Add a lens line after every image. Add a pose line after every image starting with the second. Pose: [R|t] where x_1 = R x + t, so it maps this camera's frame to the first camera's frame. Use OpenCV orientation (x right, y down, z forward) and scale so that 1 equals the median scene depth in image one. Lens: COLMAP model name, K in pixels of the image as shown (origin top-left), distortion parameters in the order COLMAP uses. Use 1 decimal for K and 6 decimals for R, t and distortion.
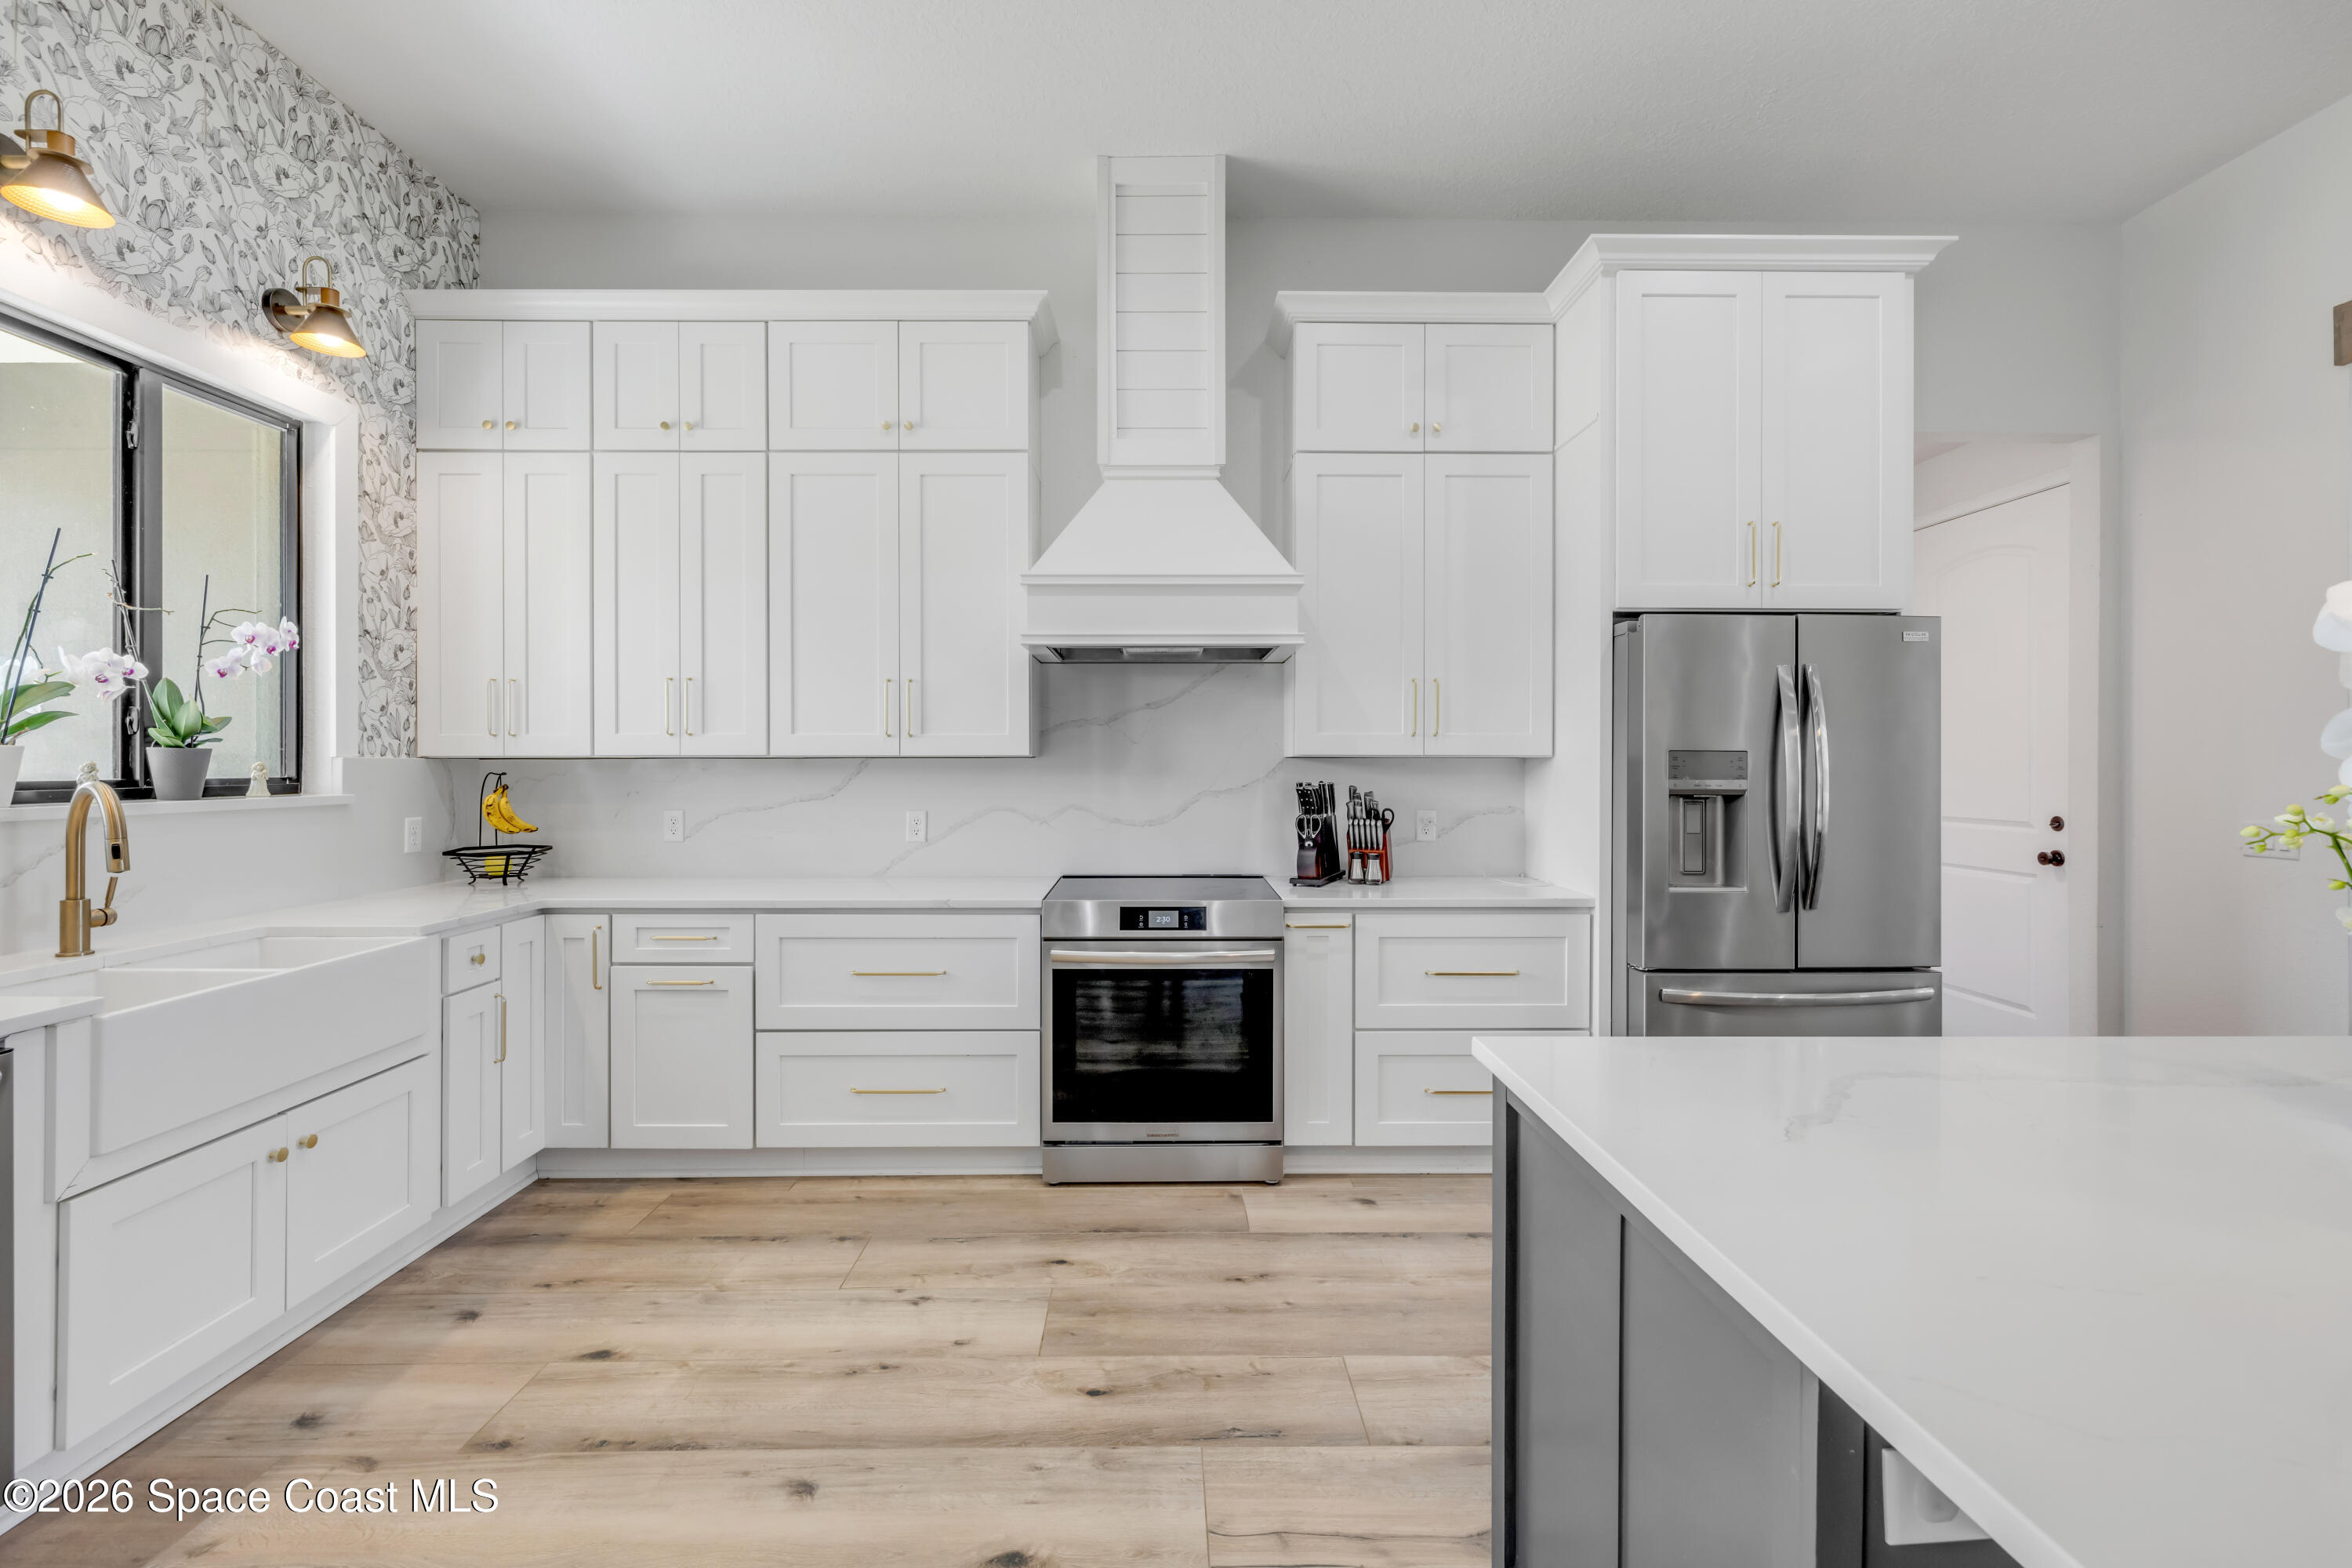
lens RADIAL K [[998.3, 0, 1164.8], [0, 998.3, 763.4], [0, 0, 1]] dist [-0.002233, 0.000125]
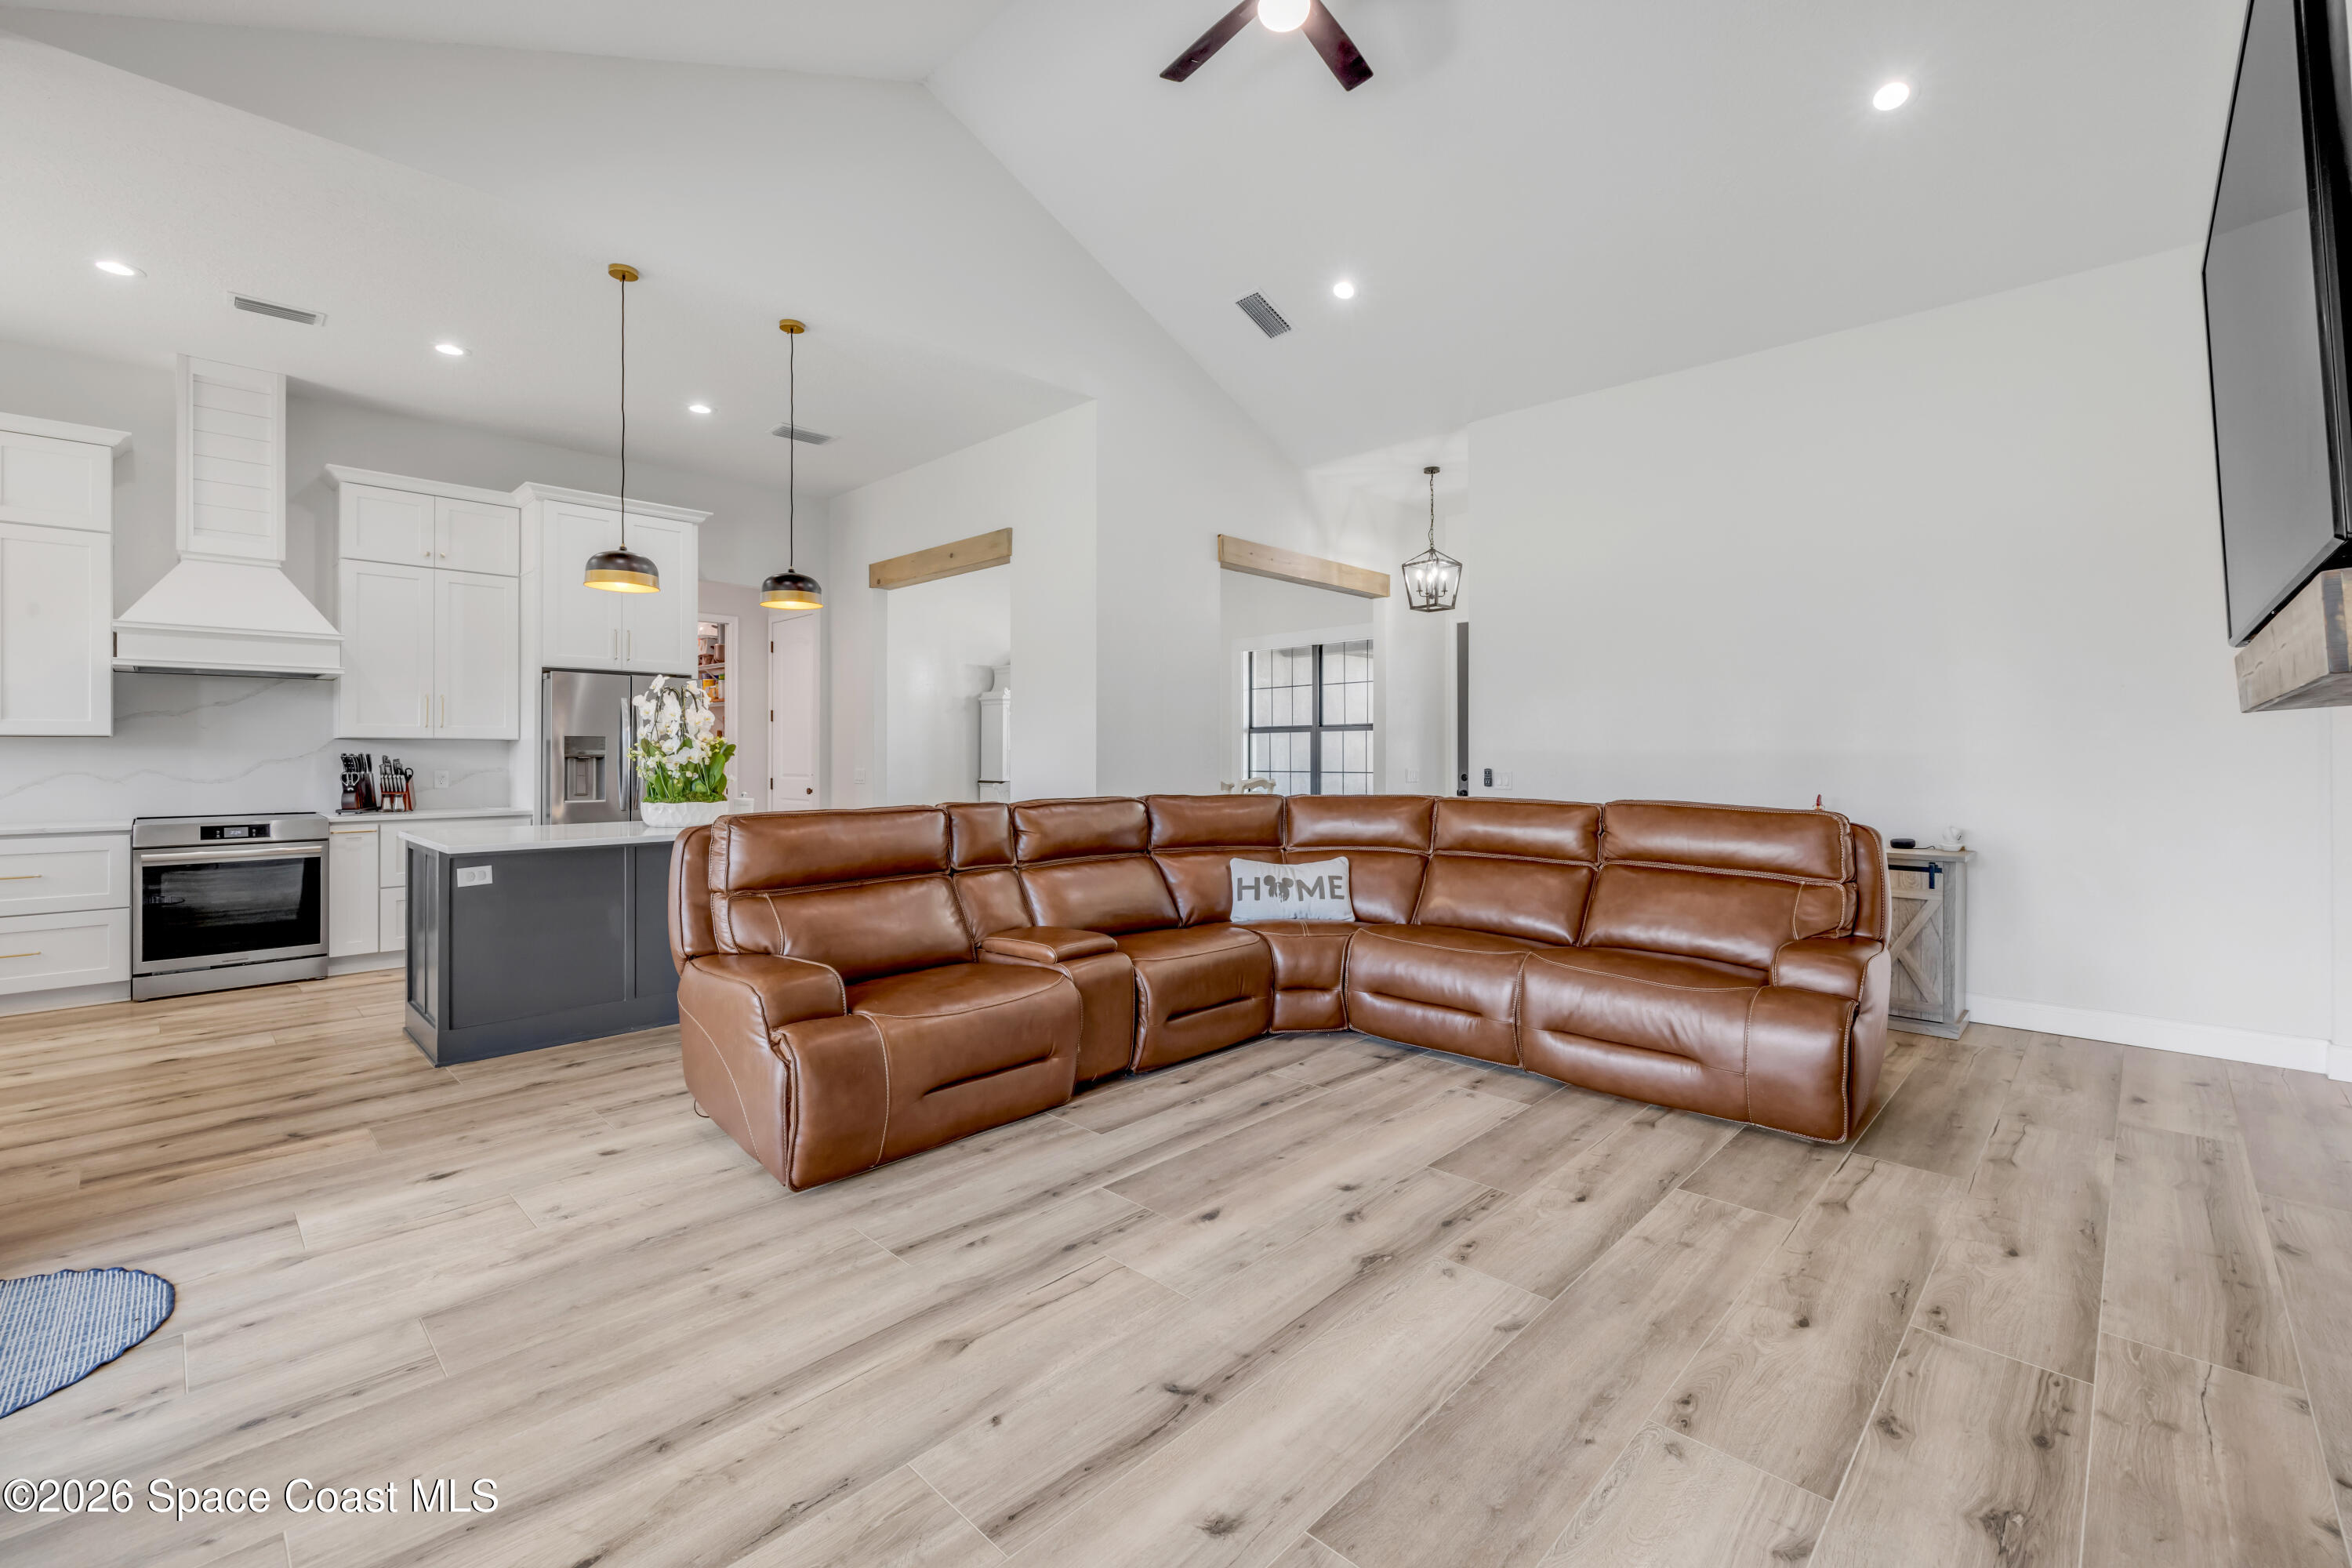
lens RADIAL K [[998.3, 0, 1172.5], [0, 998.3, 749.1], [0, 0, 1]] dist [-0.002233, 0.000125]
pose [[0.702943, 0.002781, 0.711241, -0.087533], [0.002702, 0.999975, -0.006581, 0.029886], [-0.711241, 0.006548, 0.702918, -1.316274]]
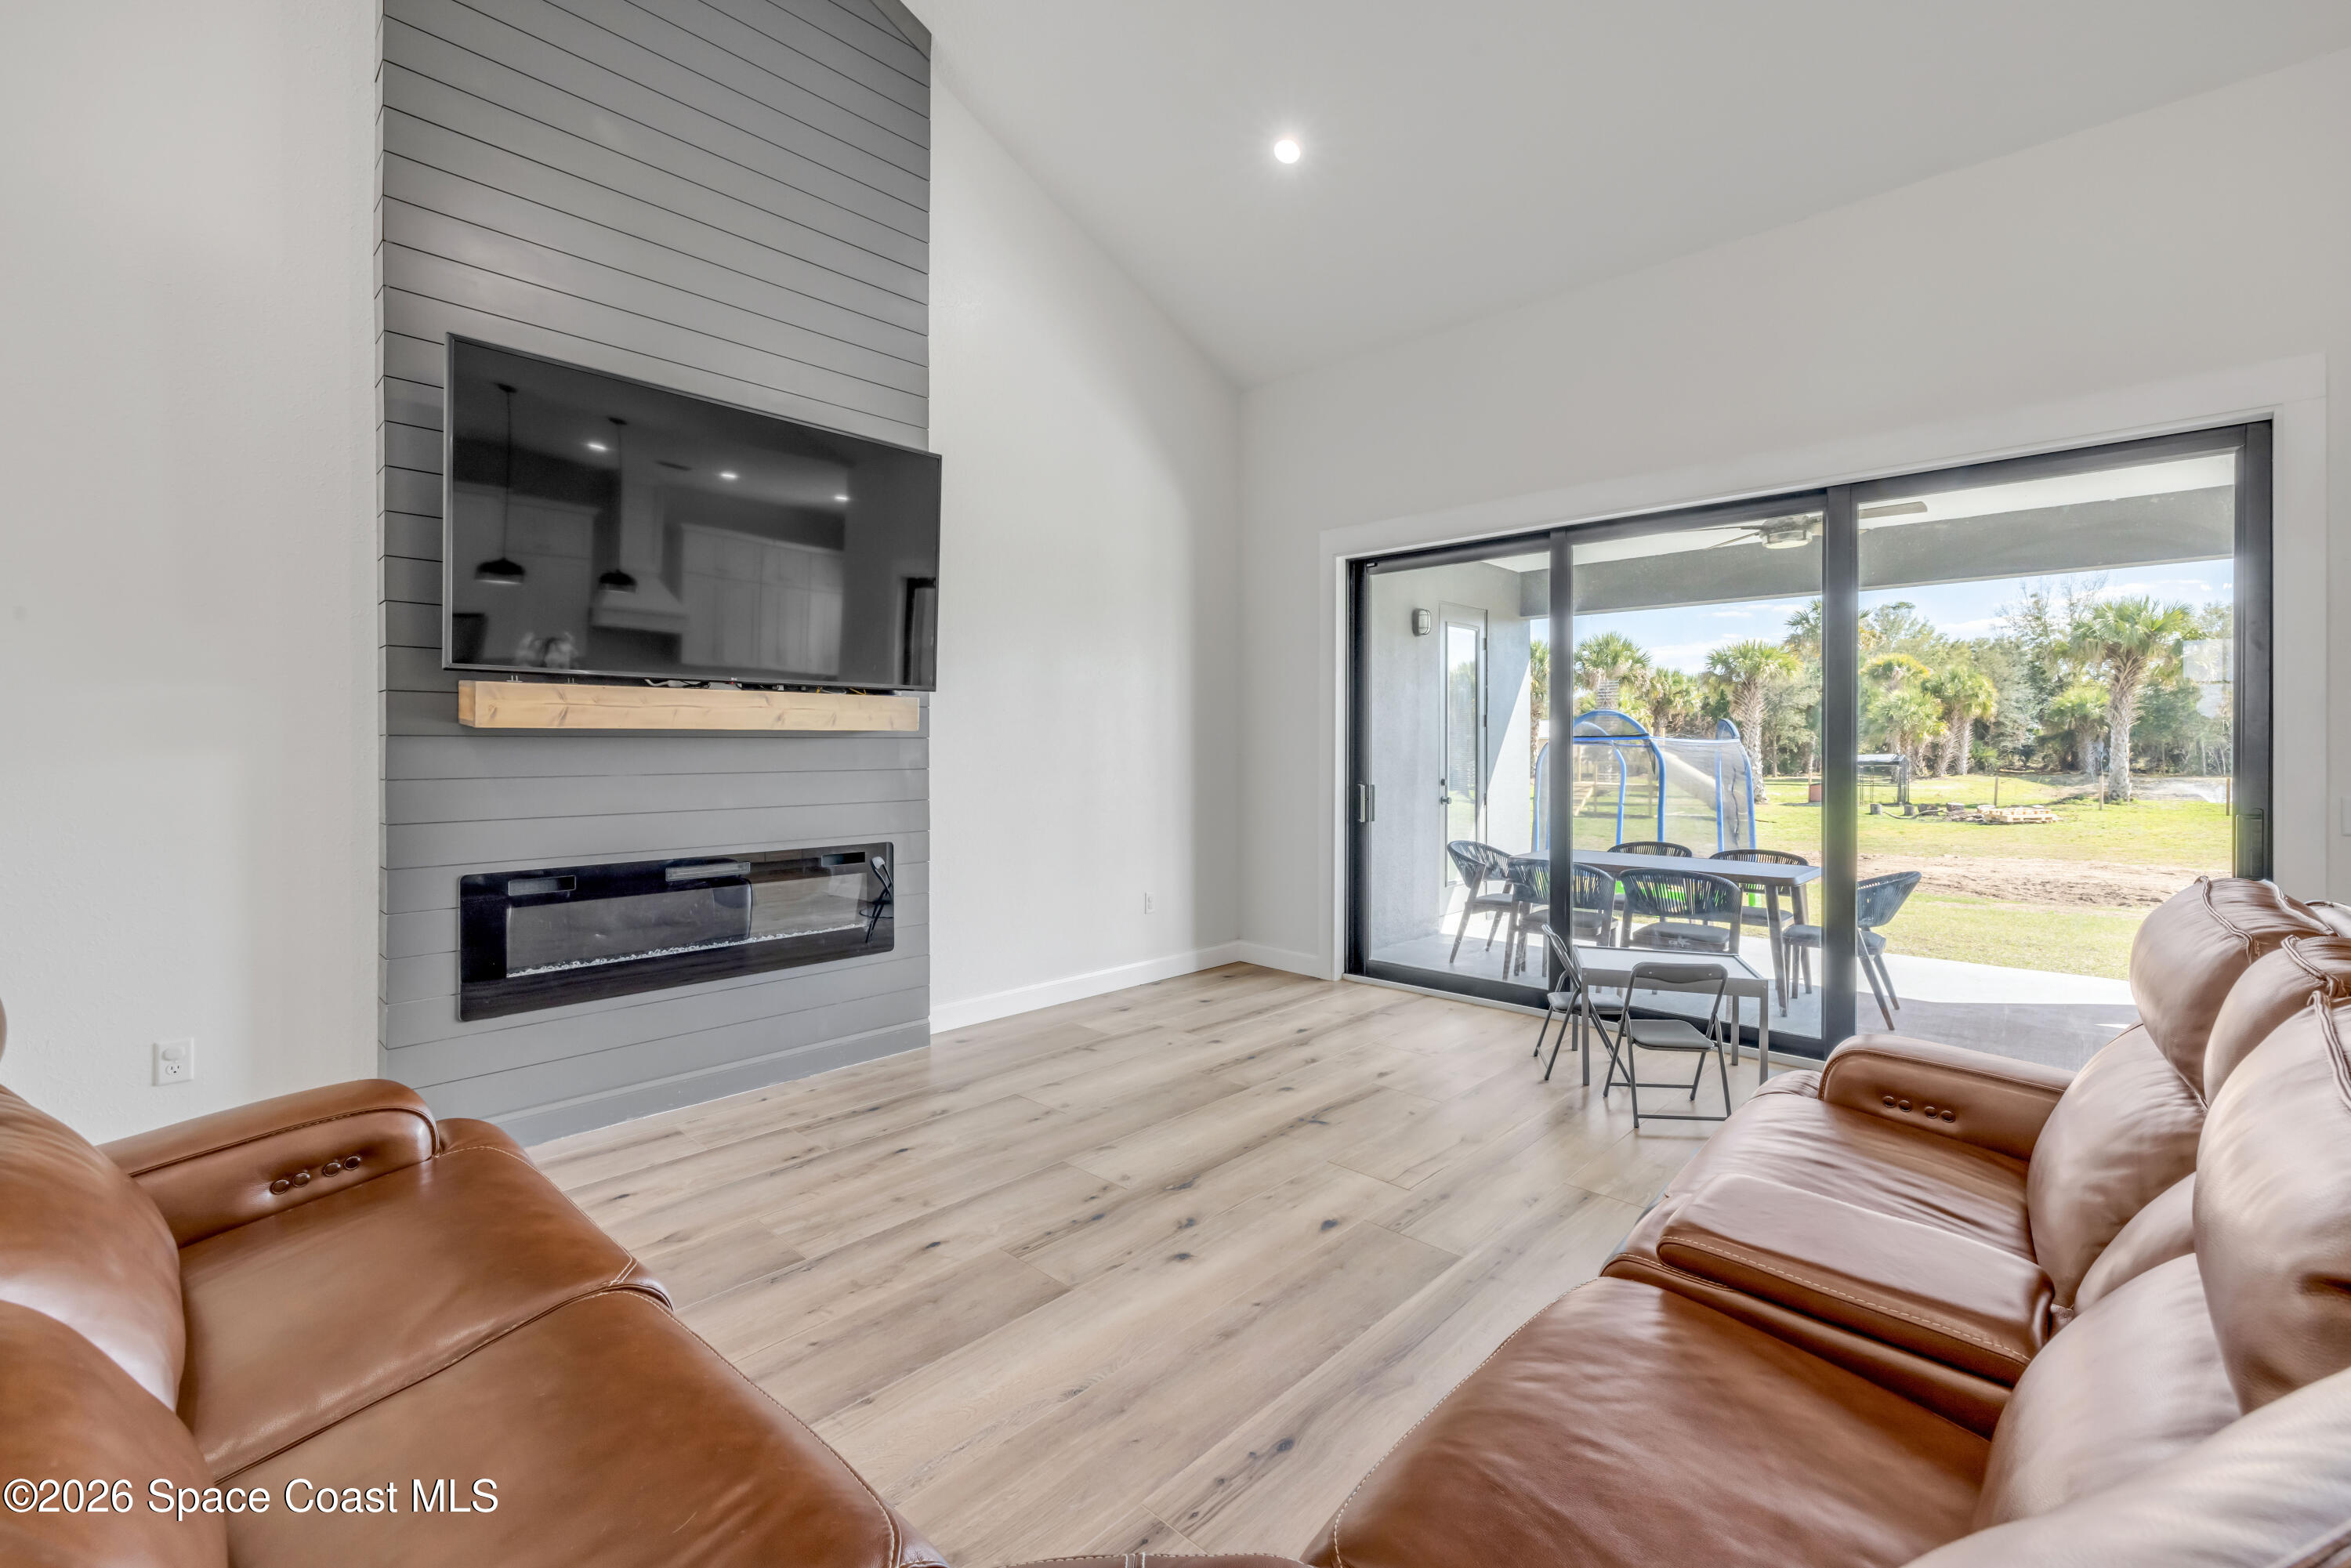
lens RADIAL K [[997.9, 0, 1175.8], [0, 997.9, 751.9], [0, 0, 1]] dist [-0.002233, 0.000125]
pose [[-0.691963, 0.001249, -0.721931, 1.264276], [-0.004917, 0.999967, 0.006443, 0.013586], [0.721916, 0.008008, -0.691935, -0.232526]]
